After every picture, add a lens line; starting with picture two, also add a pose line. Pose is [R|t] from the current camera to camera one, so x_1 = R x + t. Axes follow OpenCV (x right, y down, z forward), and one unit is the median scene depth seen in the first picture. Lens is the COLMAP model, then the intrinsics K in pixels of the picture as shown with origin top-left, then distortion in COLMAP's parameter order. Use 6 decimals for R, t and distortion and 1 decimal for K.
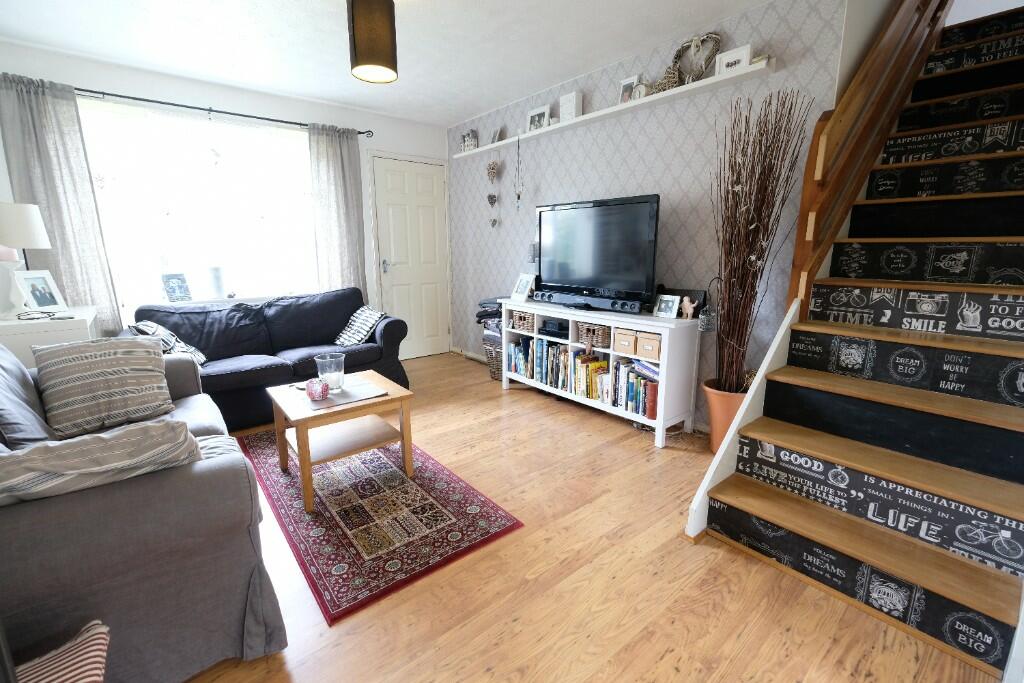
lens RADIAL K [[446.0, 0, 513.2], [0, 446.0, 344.4], [0, 0, 1]] dist [0.001654, -0.000332]
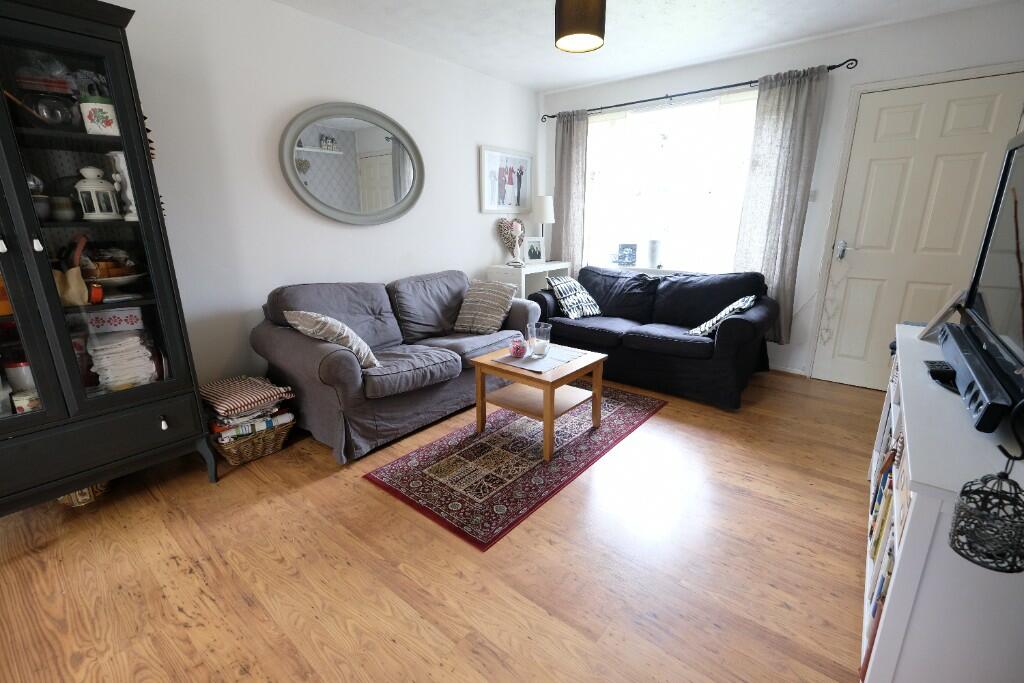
lens RADIAL K [[446.0, 0, 514.4], [0, 446.0, 342.0], [0, 0, 1]] dist [0.001654, -0.000332]
pose [[0.193427, 0.267413, -0.943968, 0.442198], [-0.203656, 0.952126, 0.227993, -0.120514], [0.959745, 0.148145, 0.238627, 0.453829]]
